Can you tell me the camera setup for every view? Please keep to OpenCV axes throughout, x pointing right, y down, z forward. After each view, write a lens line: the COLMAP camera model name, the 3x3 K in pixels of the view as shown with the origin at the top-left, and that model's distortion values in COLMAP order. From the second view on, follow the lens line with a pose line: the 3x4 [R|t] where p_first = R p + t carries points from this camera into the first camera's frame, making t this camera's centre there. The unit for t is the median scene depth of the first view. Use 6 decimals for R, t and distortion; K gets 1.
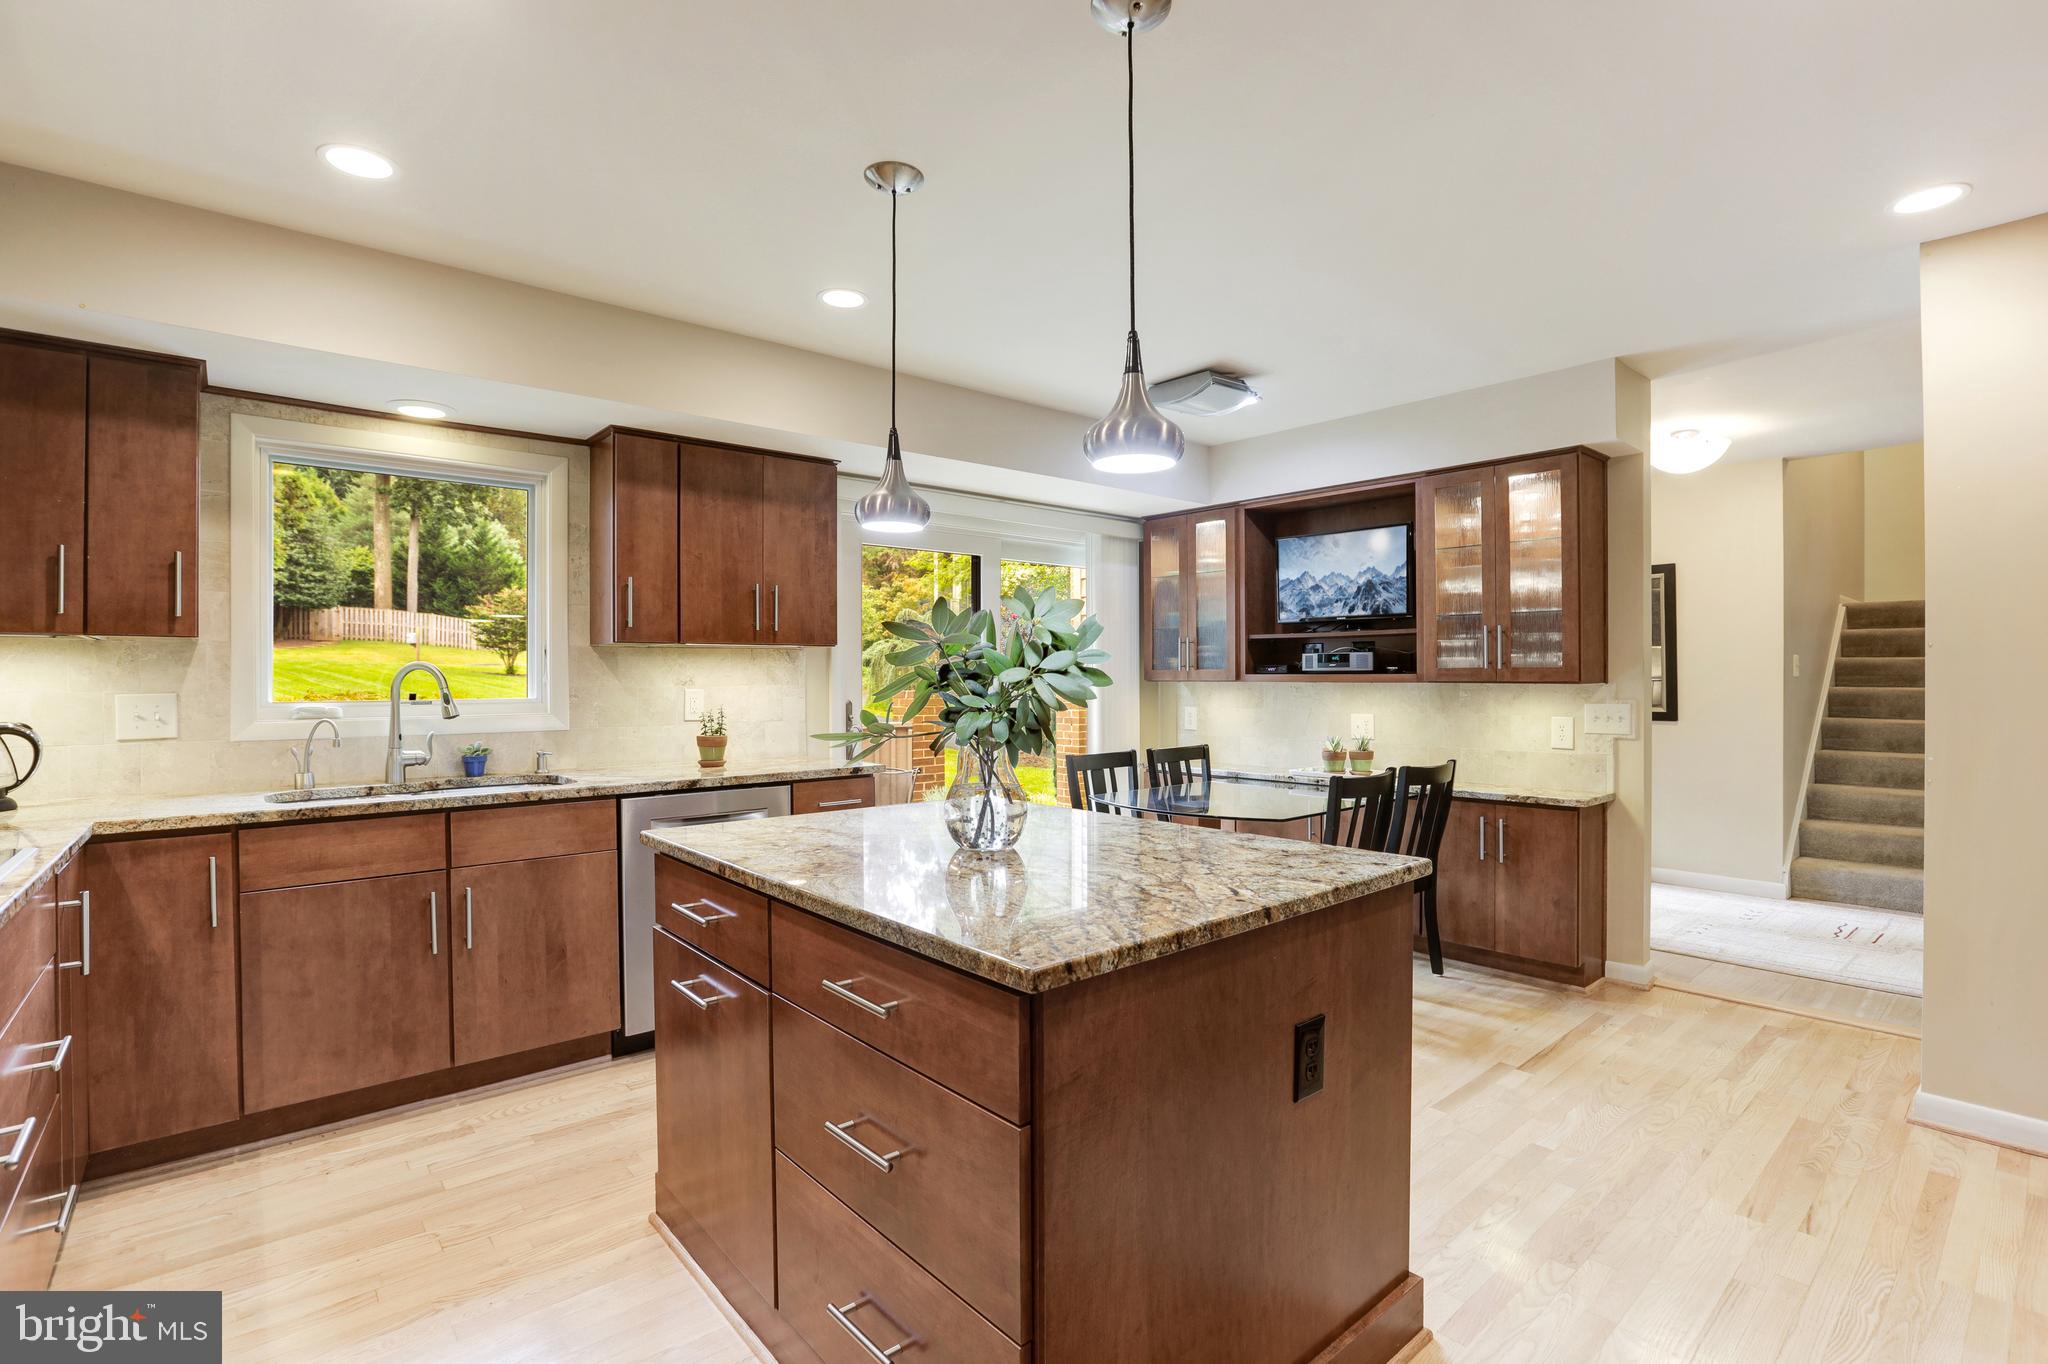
lens RADIAL K [[952.7, 0, 1024.0], [0, 952.7, 682.0], [0, 0, 1]] dist [-0.060579, 0.014828]
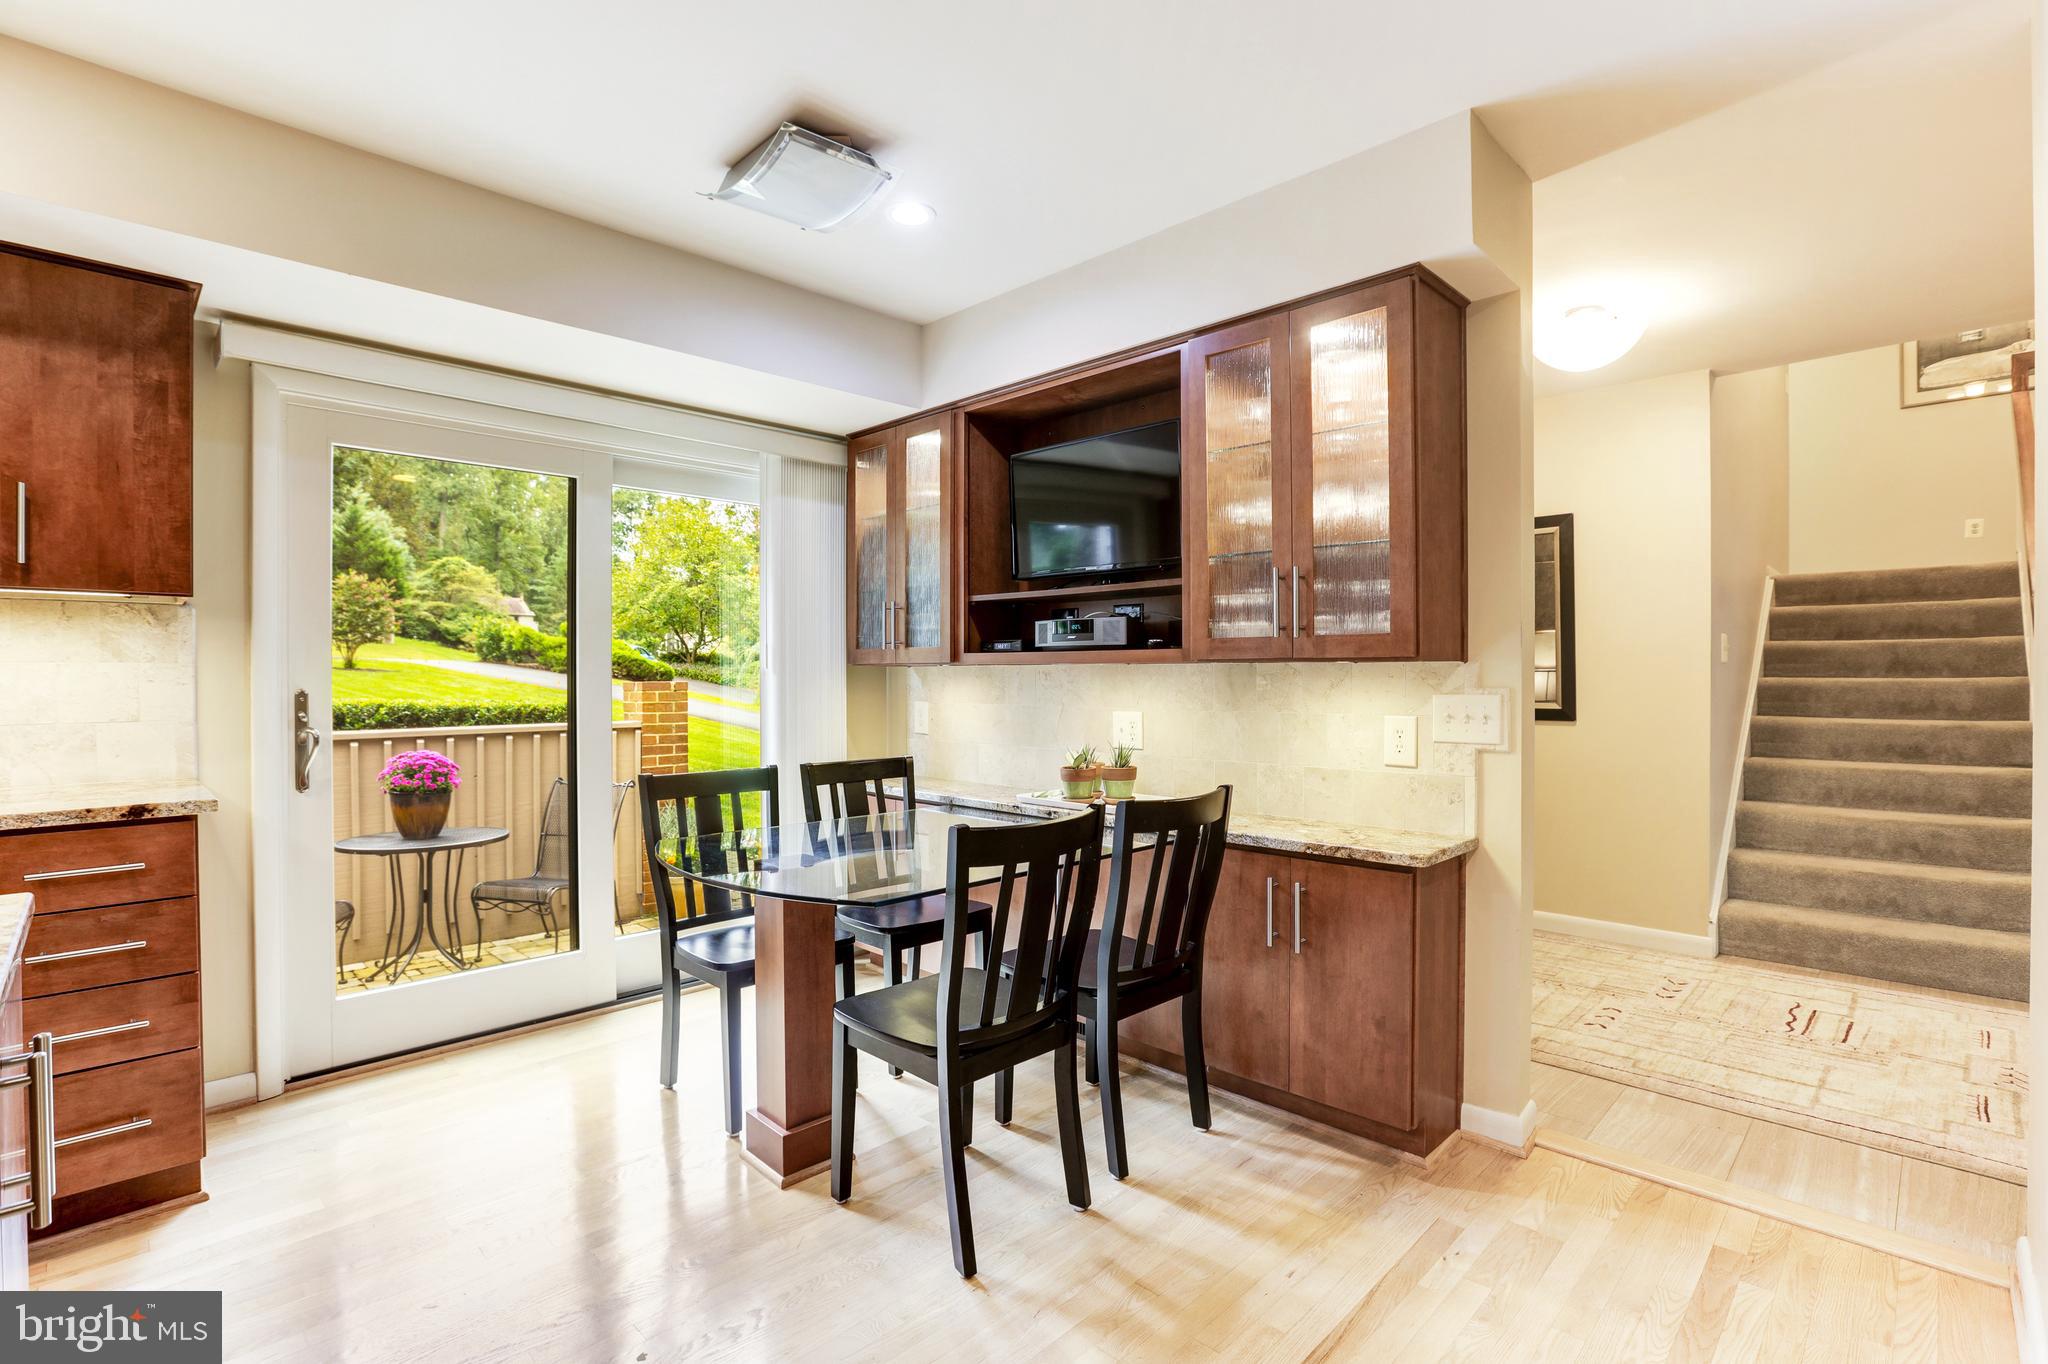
lens RADIAL K [[952.7, 0, 1024.0], [0, 952.7, 682.0], [0, 0, 1]] dist [-0.060579, 0.014828]
pose [[0.996764, 0.001819, 0.080360, 0.271414], [-0.002007, 0.999995, 0.002254, 0.013551], [-0.080356, -0.002408, 0.996763, 0.384309]]
